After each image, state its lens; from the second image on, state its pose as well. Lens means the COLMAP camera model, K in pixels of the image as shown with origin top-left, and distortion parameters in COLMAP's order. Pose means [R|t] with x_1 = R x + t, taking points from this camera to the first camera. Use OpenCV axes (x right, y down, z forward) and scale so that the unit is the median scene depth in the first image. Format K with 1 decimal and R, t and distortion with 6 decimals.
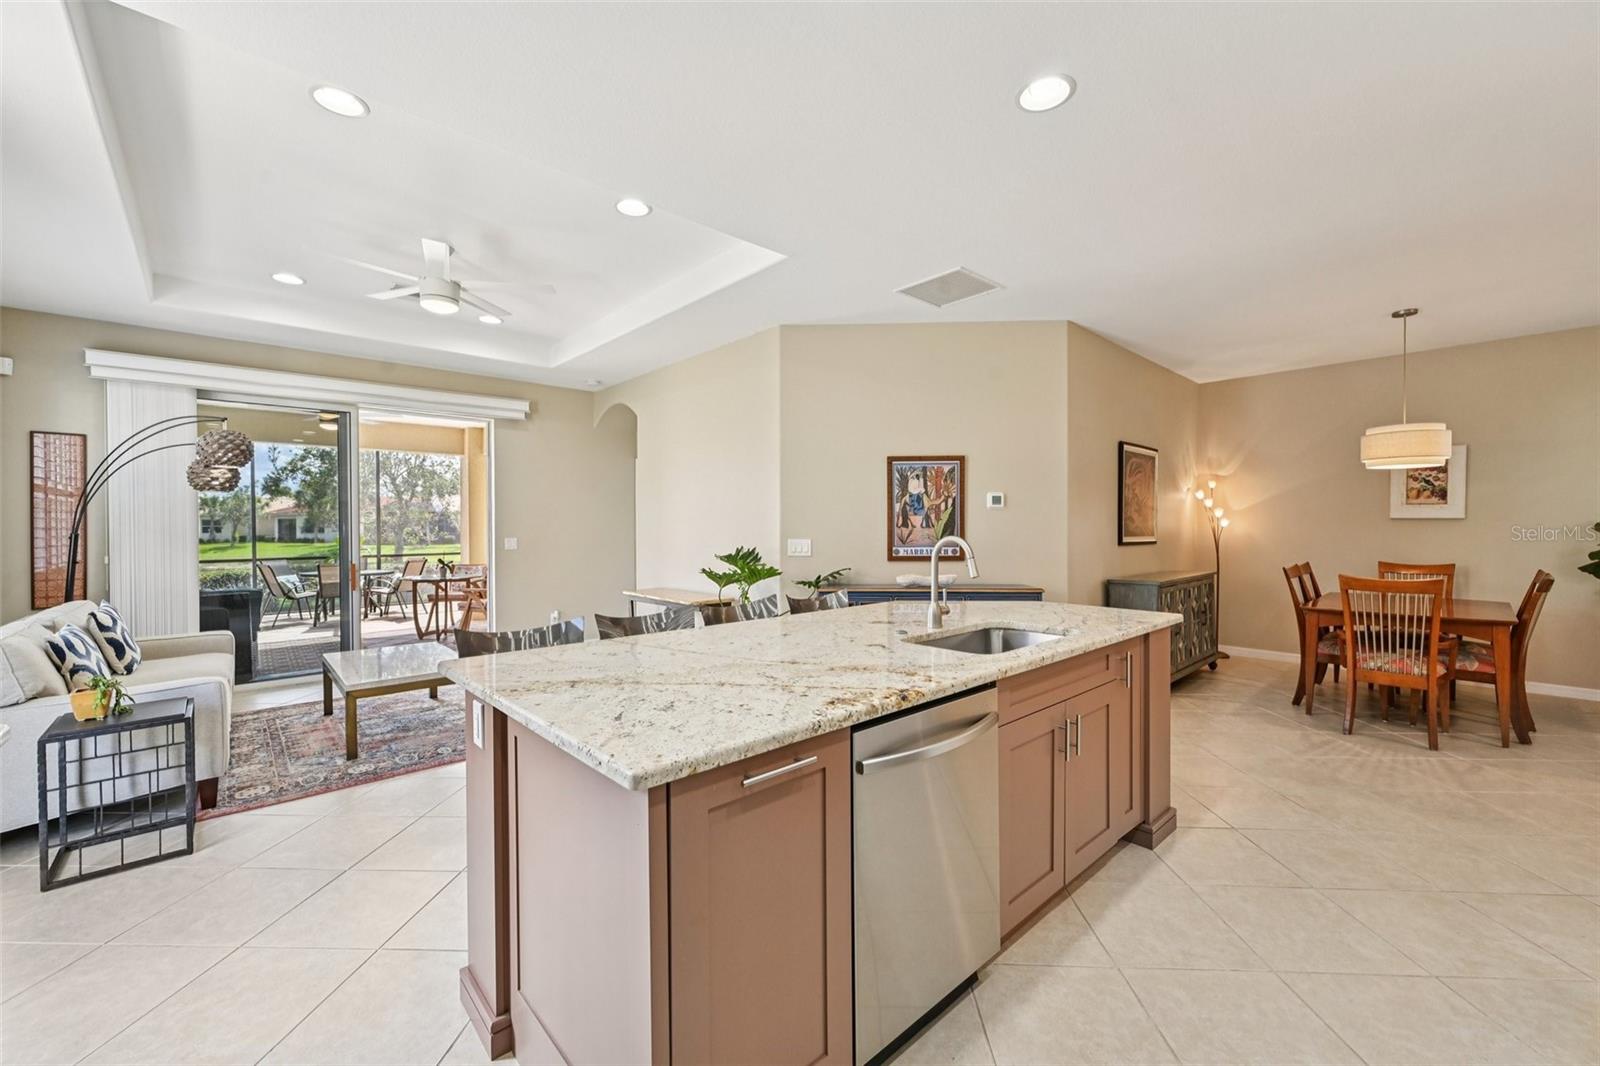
lens RADIAL K [[642.9, 0, 800.0], [0, 642.9, 533.0], [0, 0, 1]] dist [0.001751, 0.000159]
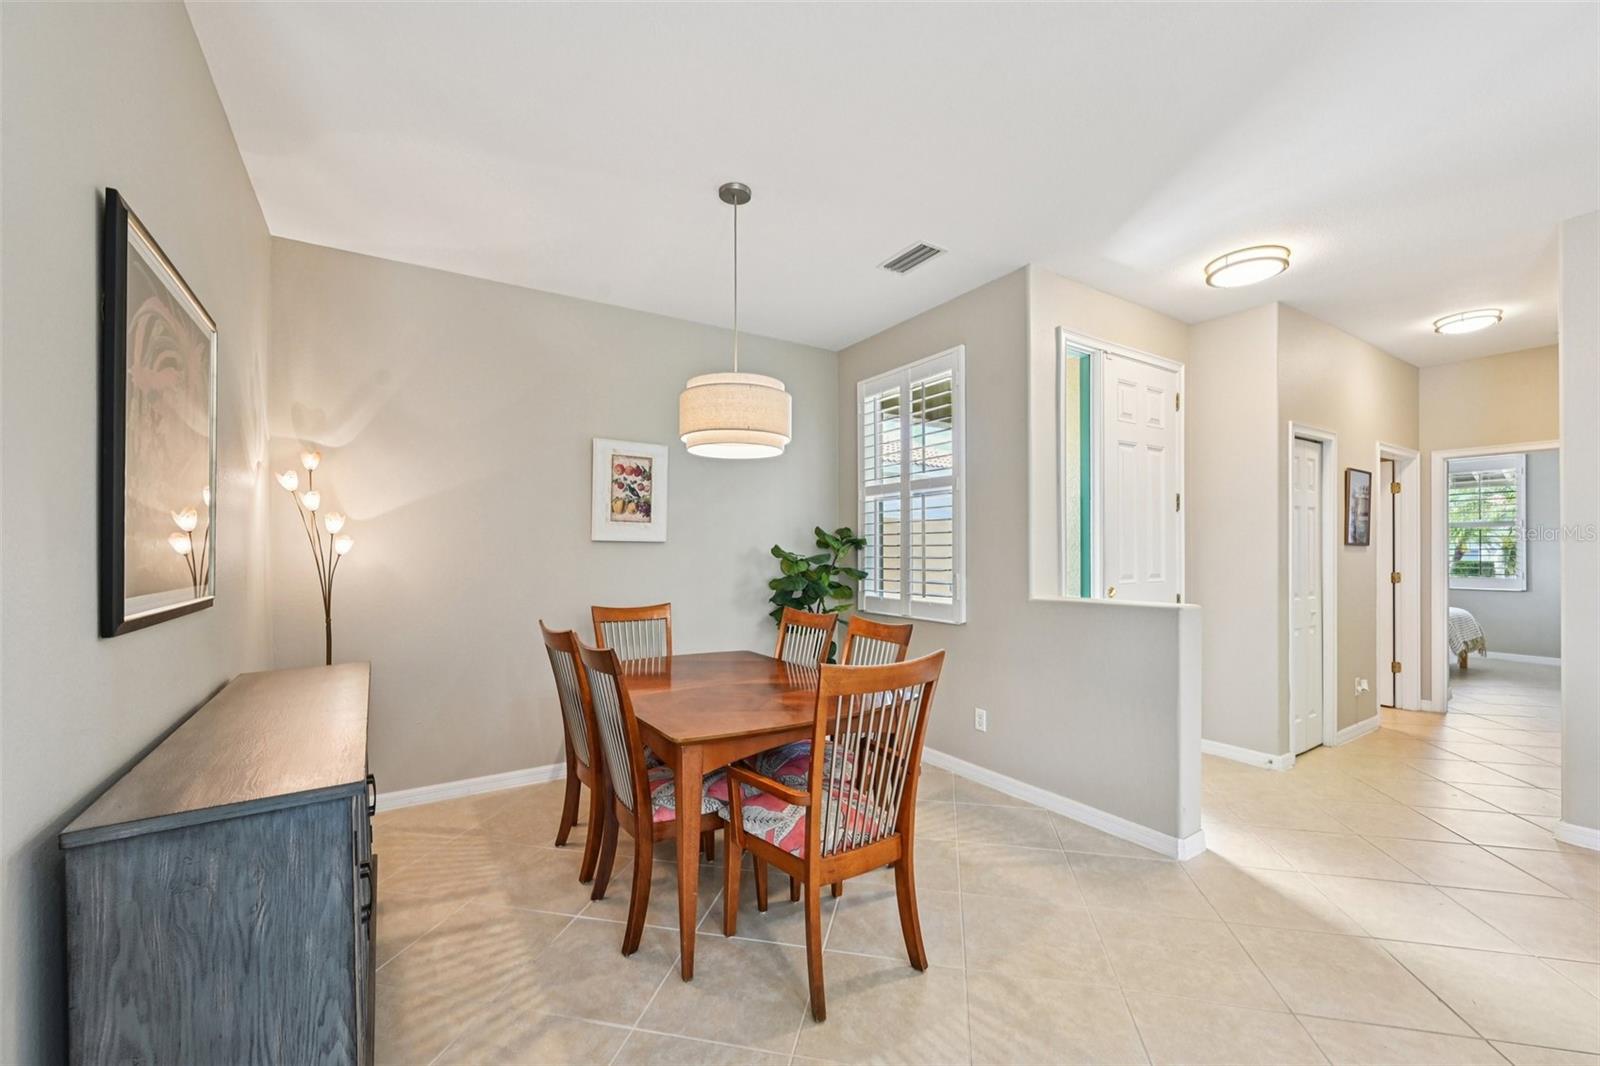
lens RADIAL K [[636.5, 0, 801.3], [0, 636.5, 544.9], [0, 0, 1]] dist [0.000920, 0.000055]
pose [[0.166599, 0.008651, 0.985987, 0.300338], [0.011496, 0.999877, -0.010715, -0.008797], [-0.985958, 0.013120, 0.166479, 0.688262]]
